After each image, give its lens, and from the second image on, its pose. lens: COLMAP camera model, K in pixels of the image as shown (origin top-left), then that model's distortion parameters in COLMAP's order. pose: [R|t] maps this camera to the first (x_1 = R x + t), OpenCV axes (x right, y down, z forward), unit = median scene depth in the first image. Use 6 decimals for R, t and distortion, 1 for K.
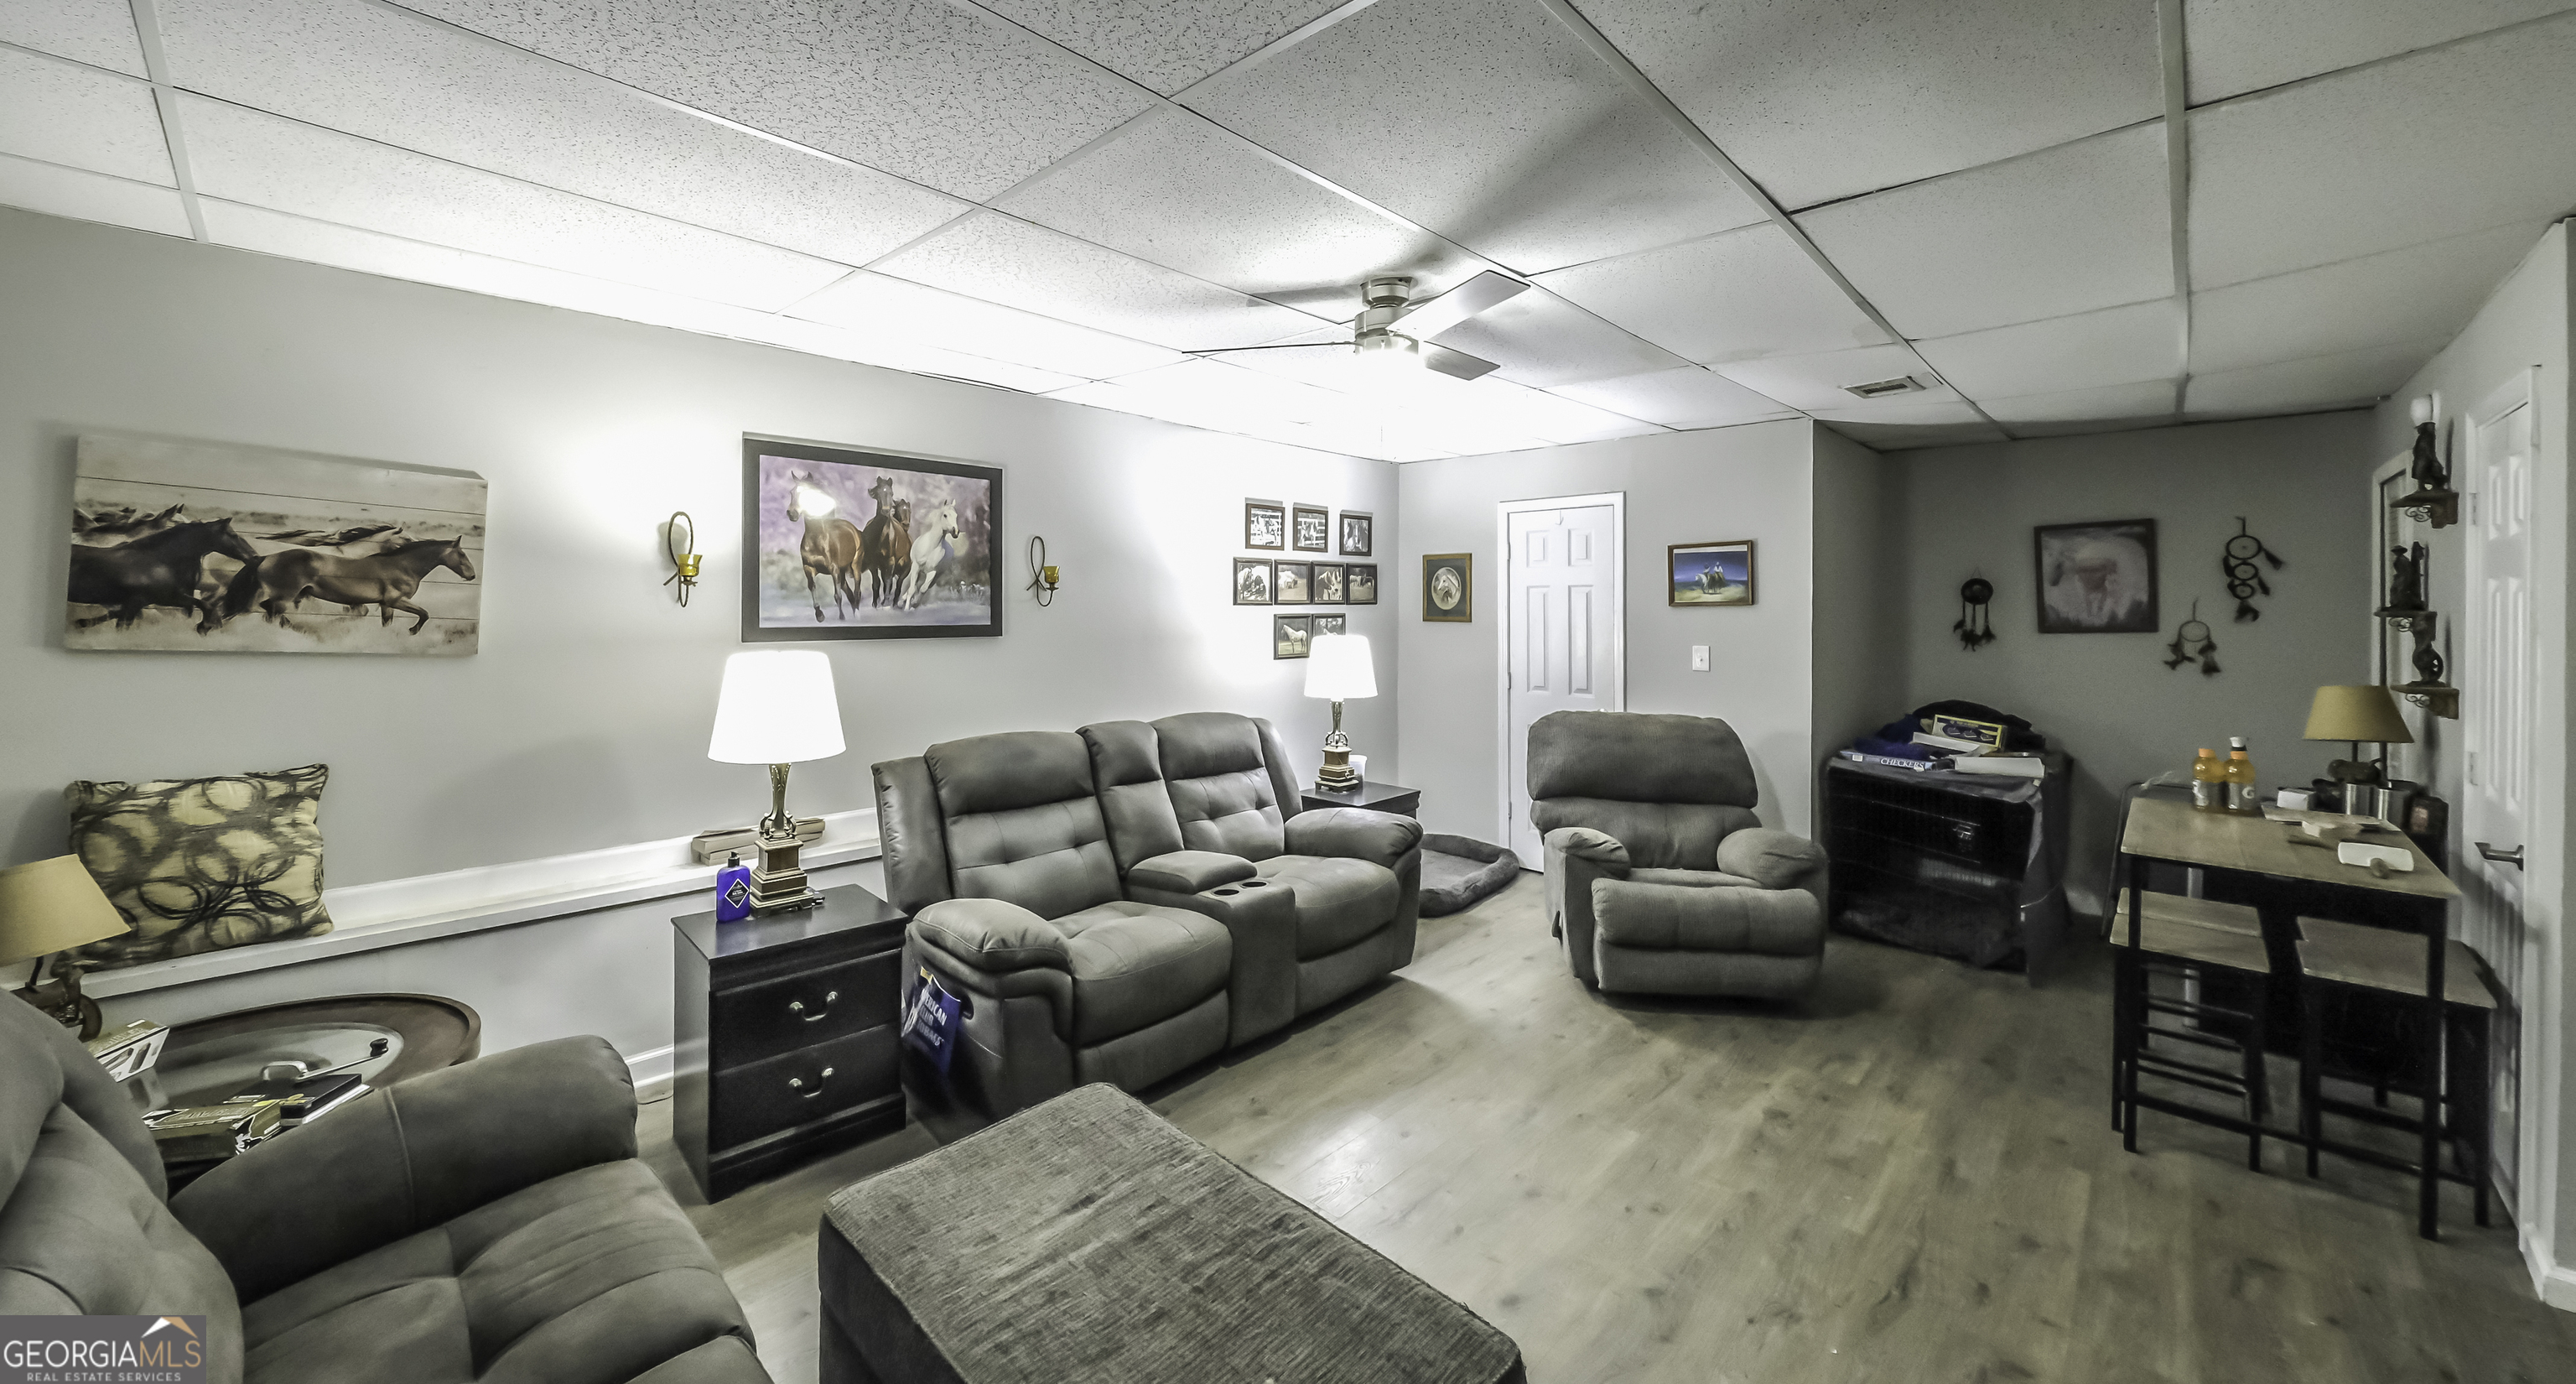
lens RADIAL K [[957.2, 0, 1245.0], [0, 957.2, 605.1], [0, 0, 1]] dist [-0.001849, -0.000186]
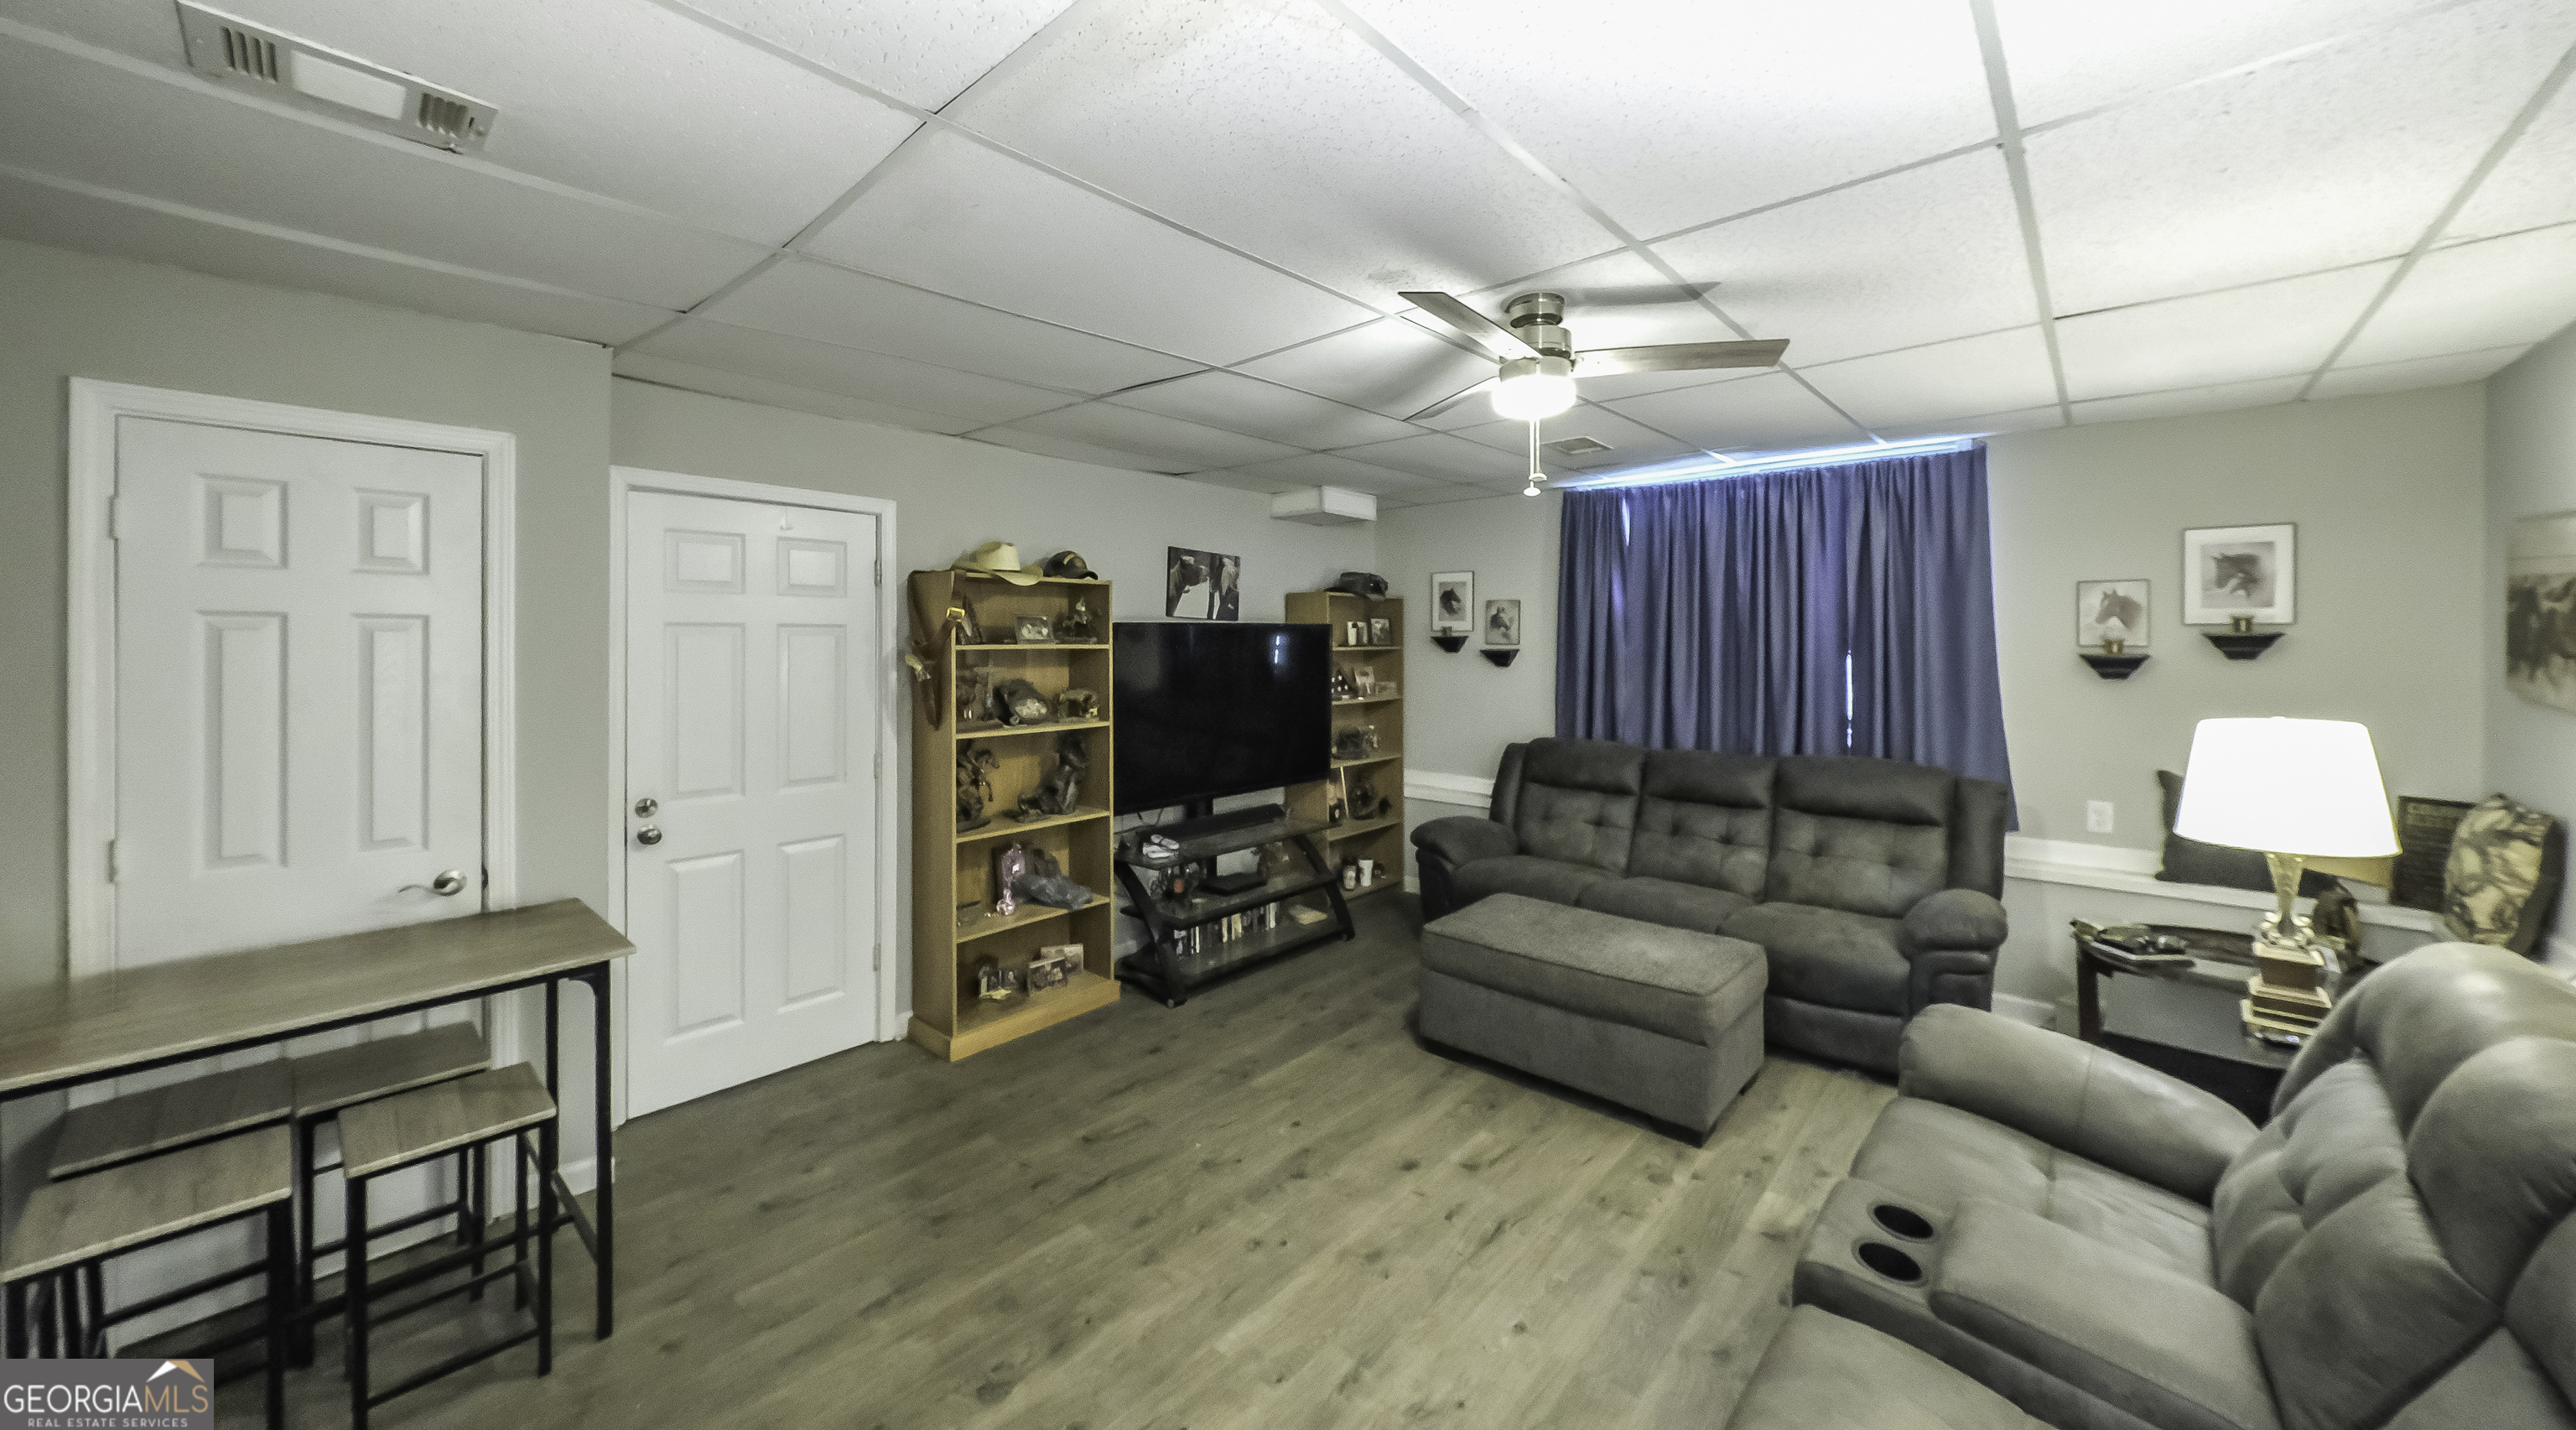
lens RADIAL K [[928.9, 0, 1265.2], [0, 928.9, 641.4], [0, 0, 1]] dist [0.000952, -0.000024]
pose [[-0.999344, -0.008389, -0.035236, 0.313877], [-0.008825, 0.999886, 0.012245, -0.014252], [0.035129, 0.012548, -0.999304, 1.349672]]
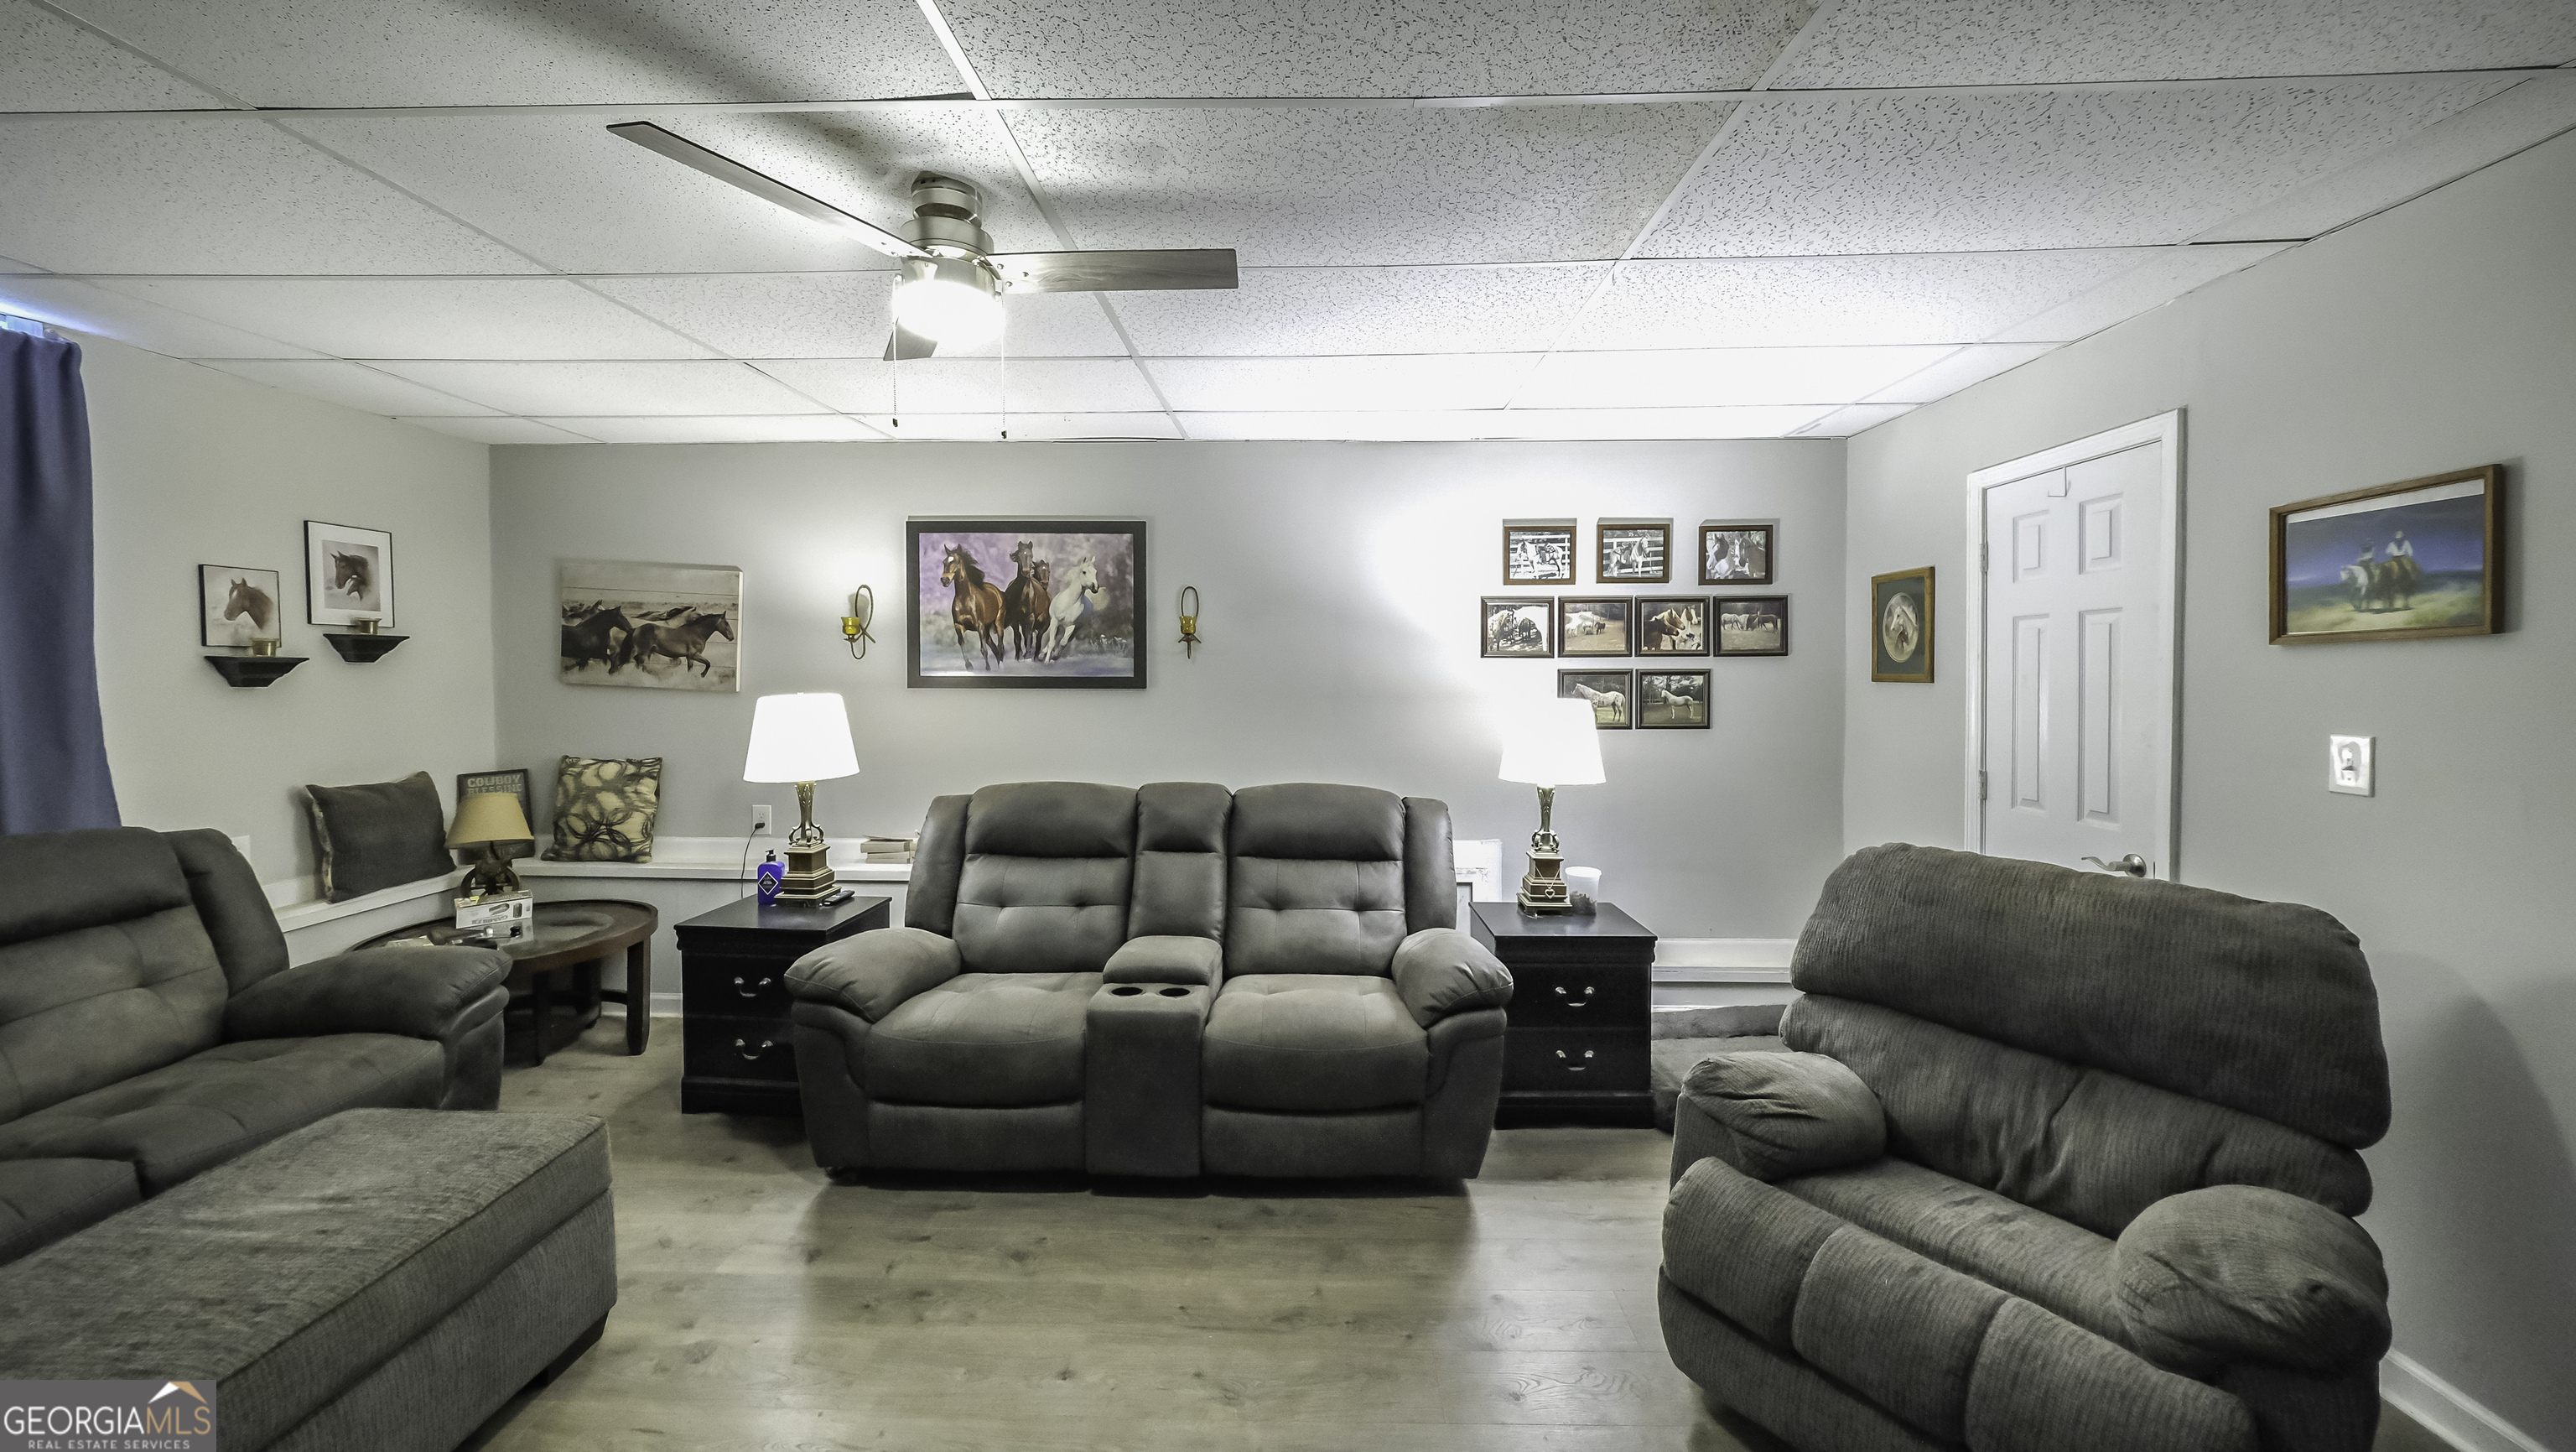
lens RADIAL K [[910.3, 0, 1294.7], [0, 910.3, 687.4], [0, 0, 1]] dist [0.000877, 0.000048]
pose [[0.680252, 0.008687, -0.732927, 0.602829], [0.000561, 0.999923, 0.012372, 0.021438], [0.732978, -0.008827, 0.680195, 0.513588]]
